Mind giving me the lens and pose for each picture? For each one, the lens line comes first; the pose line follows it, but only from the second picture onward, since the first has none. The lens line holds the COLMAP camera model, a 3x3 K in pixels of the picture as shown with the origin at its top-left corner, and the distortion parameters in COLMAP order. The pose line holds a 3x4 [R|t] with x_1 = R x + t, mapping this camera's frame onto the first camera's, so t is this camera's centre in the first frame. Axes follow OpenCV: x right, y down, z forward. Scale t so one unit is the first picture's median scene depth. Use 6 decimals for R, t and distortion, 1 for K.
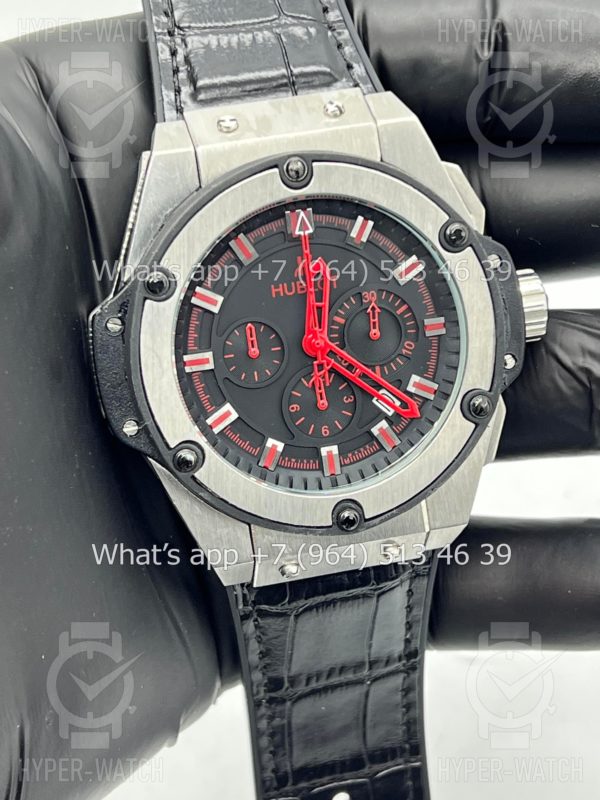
lens RADIAL K [[1819.2, 0, 300.0], [0, 1819.2, 400.0], [0, 0, 1]] dist [0.203874, -0.153648]
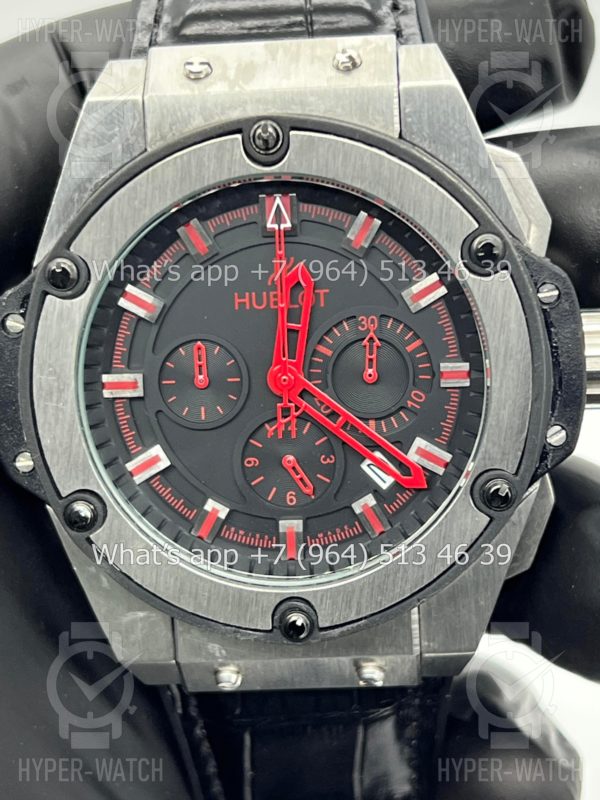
lens RADIAL K [[1780.4, 0, 300.0], [0, 1780.4, 400.0], [0, 0, 1]] dist [0.208208, -0.588846]
pose [[0.966748, 0.120727, -0.225441, 0.177289], [-0.118162, 0.992682, 0.024888, -0.041237], [0.226796, 0.002578, 0.973939, 0.305421]]
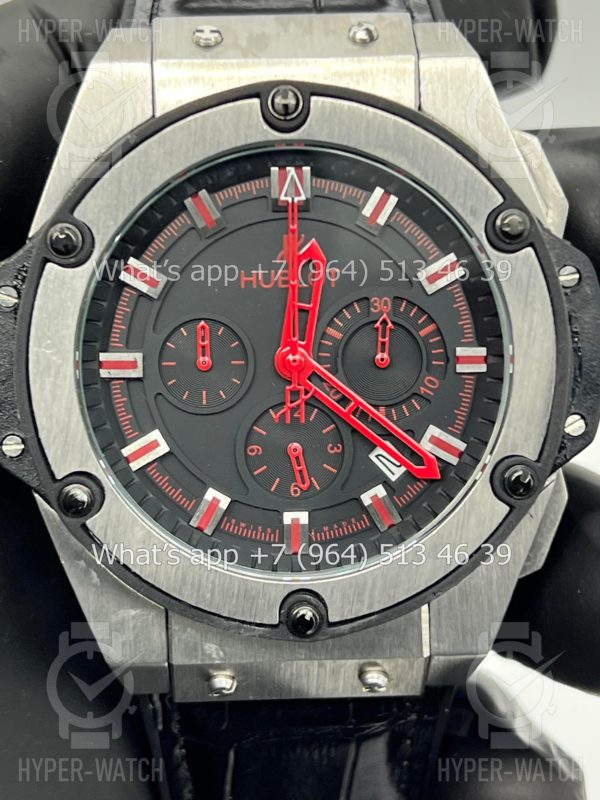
lens RADIAL K [[1780.4, 0, 300.0], [0, 1780.4, 400.0], [0, 0, 1]] dist [0.208208, -0.588846]
pose [[0.982368, 0.121566, -0.142036, 0.109846], [-0.131949, 0.989051, -0.066092, 0.028415], [0.132446, 0.083669, 0.987653, 0.330069]]
